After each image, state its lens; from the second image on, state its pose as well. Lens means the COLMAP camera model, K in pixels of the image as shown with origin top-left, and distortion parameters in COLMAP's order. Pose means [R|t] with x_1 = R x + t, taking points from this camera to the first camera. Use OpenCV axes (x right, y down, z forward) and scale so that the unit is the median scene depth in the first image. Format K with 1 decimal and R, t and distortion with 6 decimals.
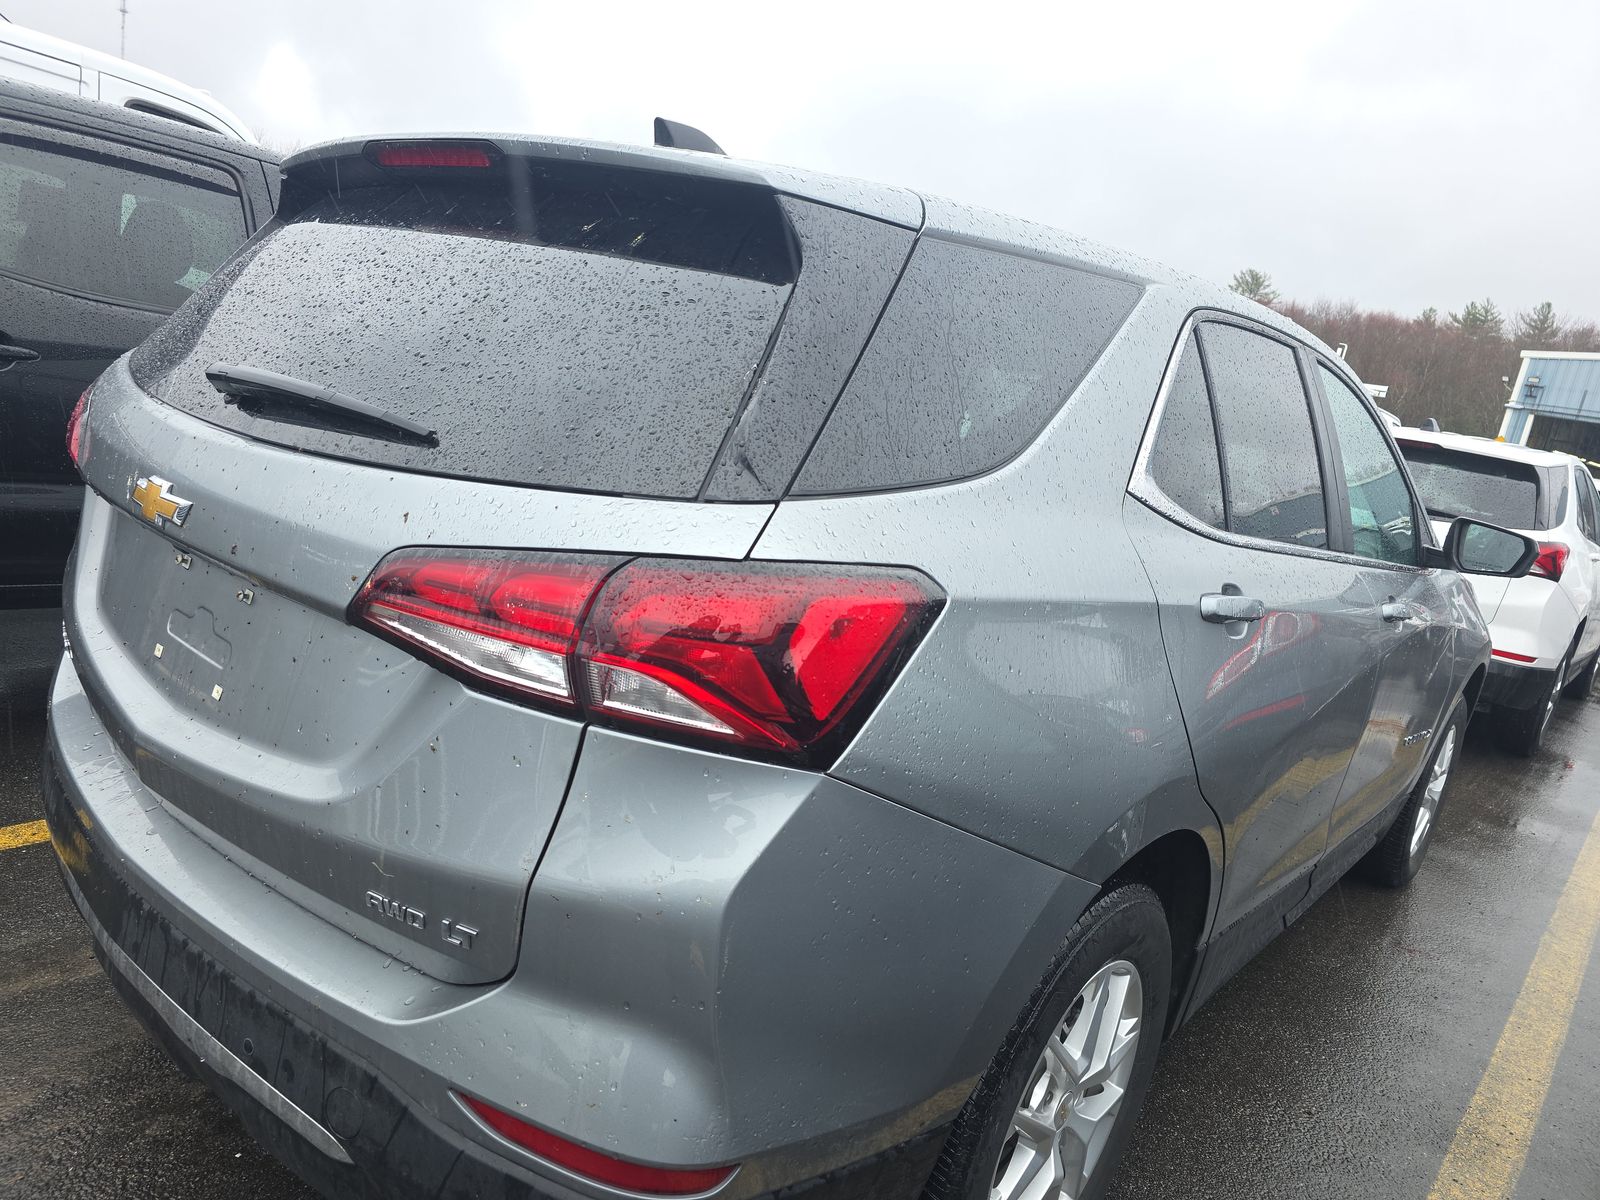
lens RADIAL K [[1081.3, 0, 800.0], [0, 1081.3, 600.0], [0, 0, 1]] dist [0.008804, 0.003102]
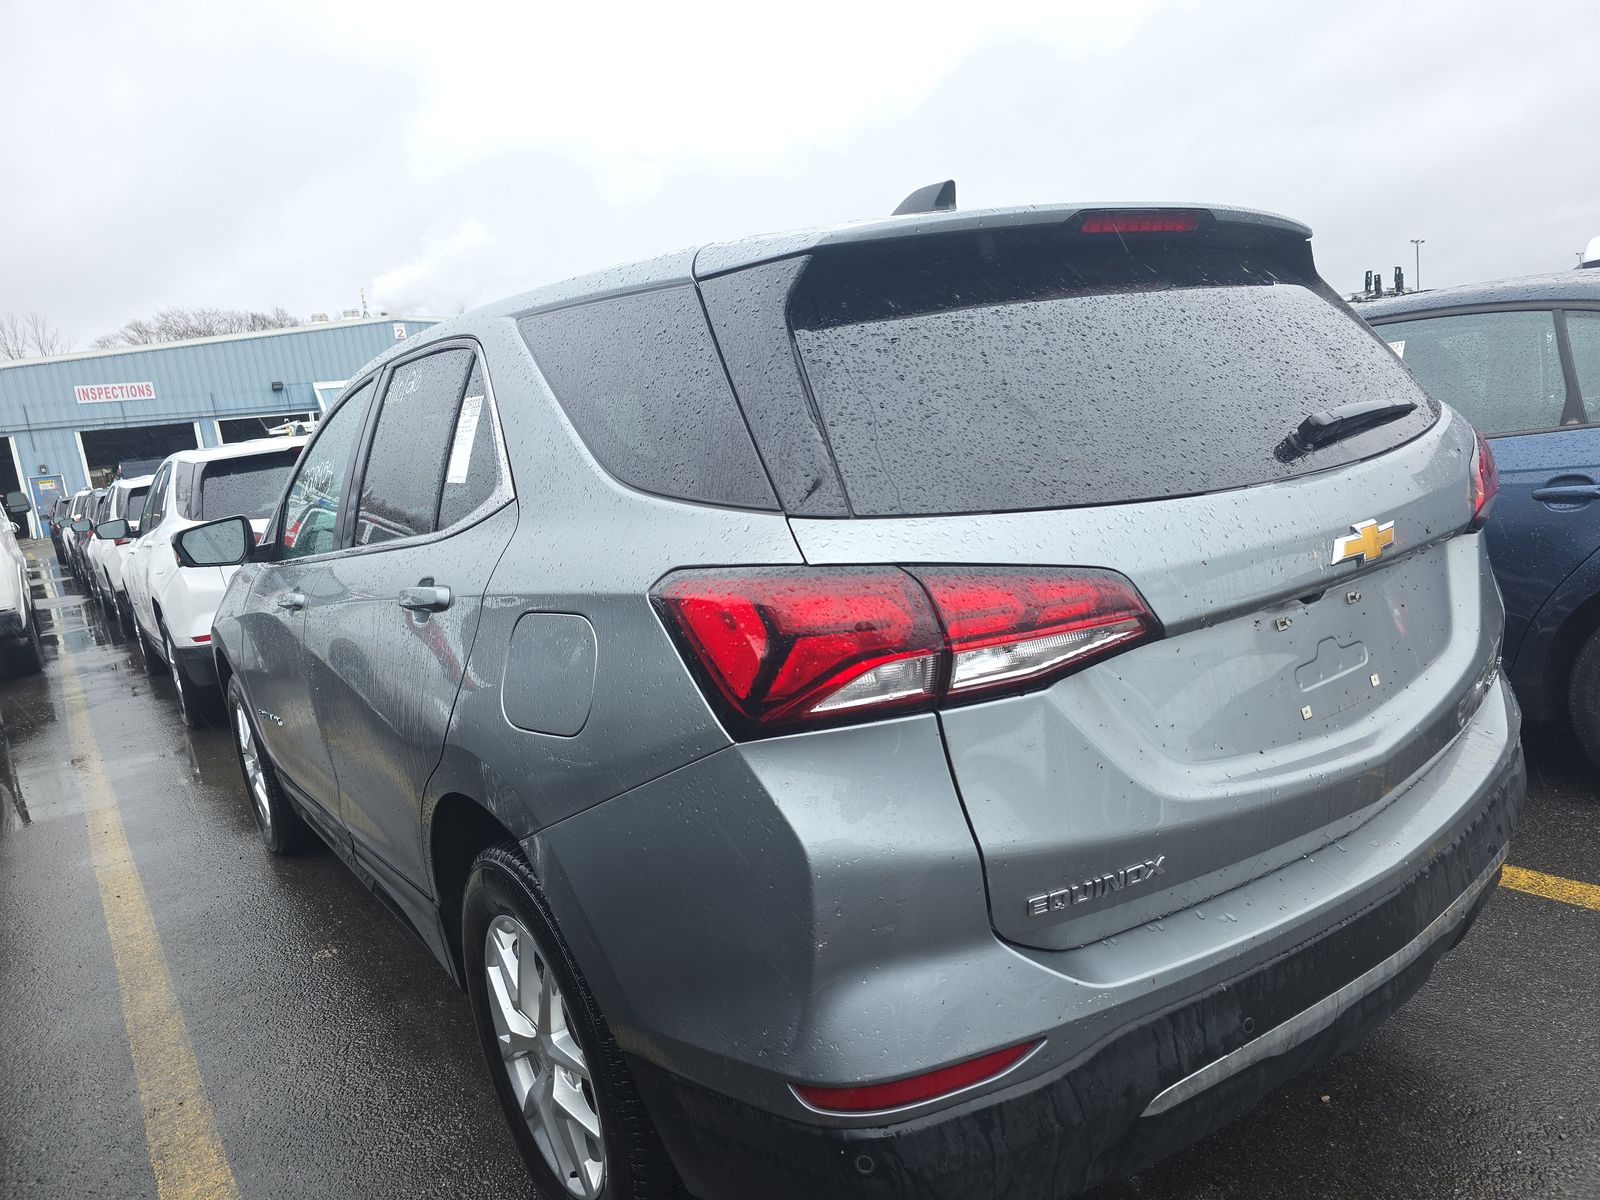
lens RADIAL K [[1082.0, 0, 800.6], [0, 1082.0, 627.7], [0, 0, 1]] dist [0.074800, -0.080742]
pose [[0.193076, -0.364565, 0.910941, -1.747221], [0.356551, 0.891011, 0.281017, -0.530612], [-0.914108, 0.270540, 0.302019, 1.210578]]
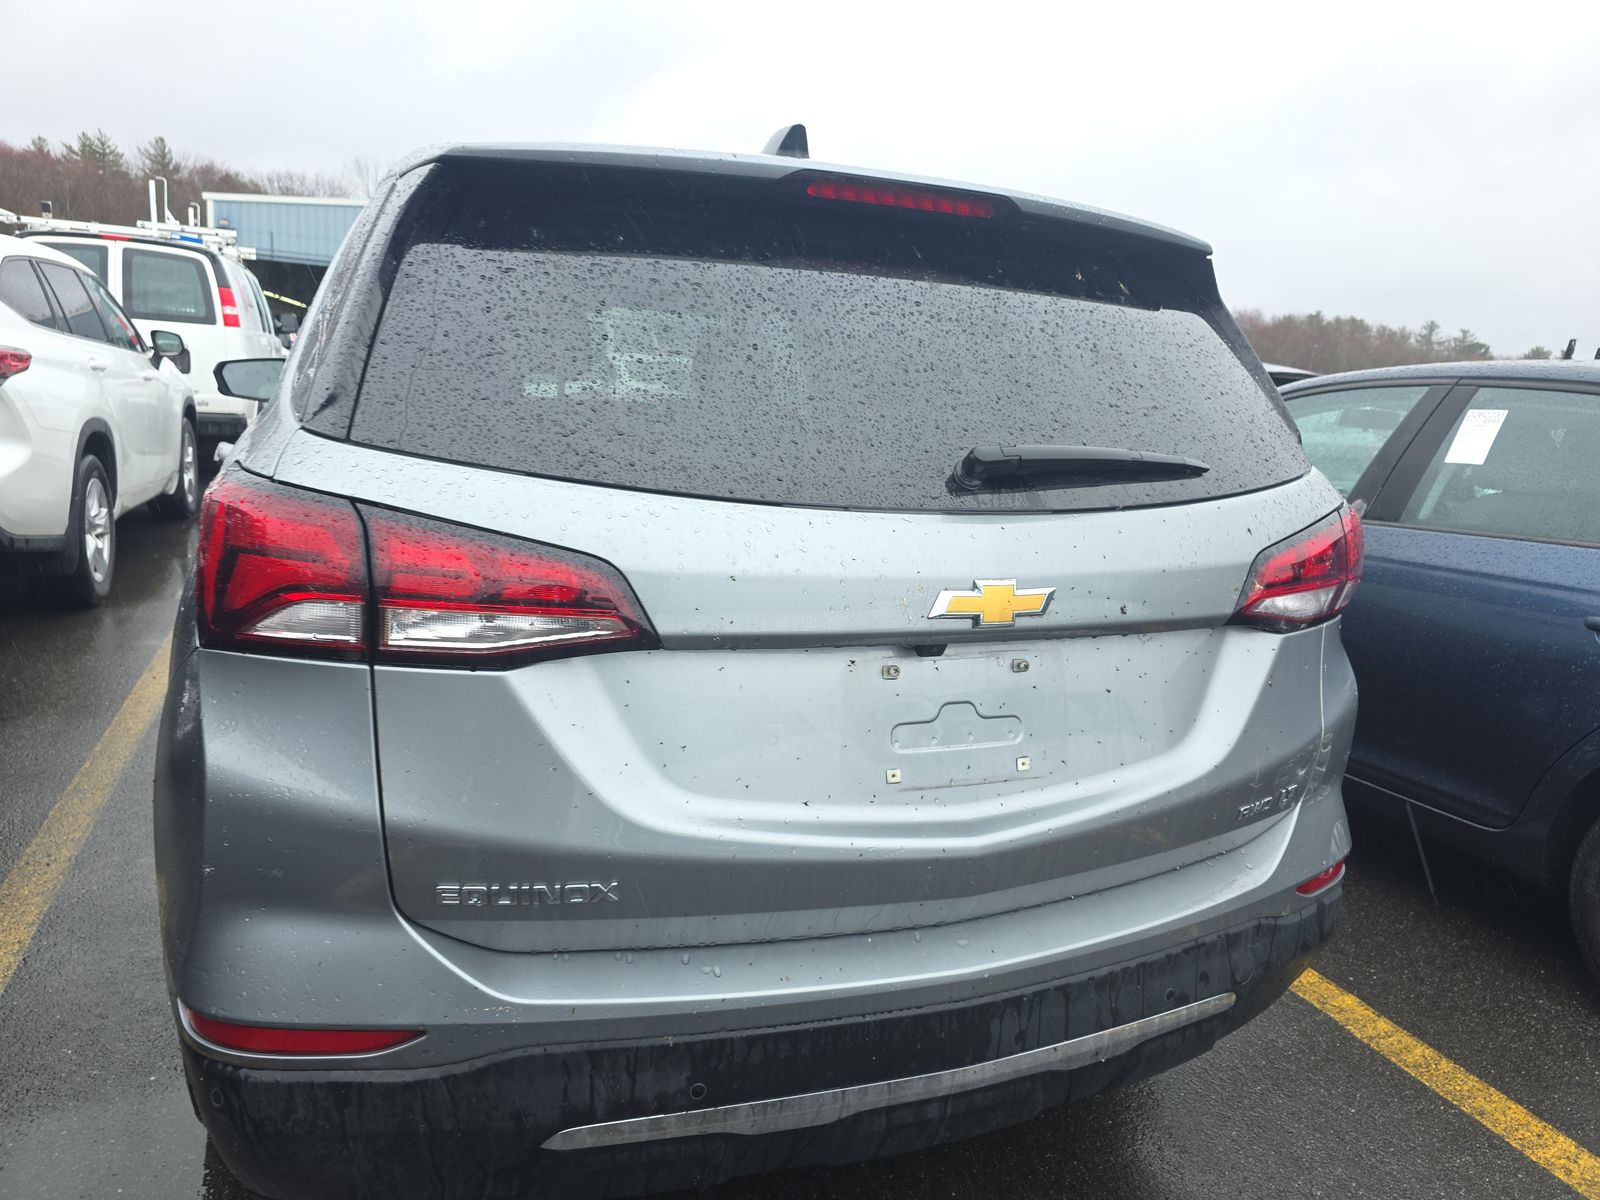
lens RADIAL K [[1074.4, 0, 800.0], [0, 1074.4, 600.0], [0, 0, 1]] dist [0.047087, -0.037417]
pose [[0.460547, -0.313800, 0.830317, -1.448852], [0.195954, 0.948290, 0.249696, -0.361647], [-0.865736, 0.047707, 0.498222, 0.678150]]
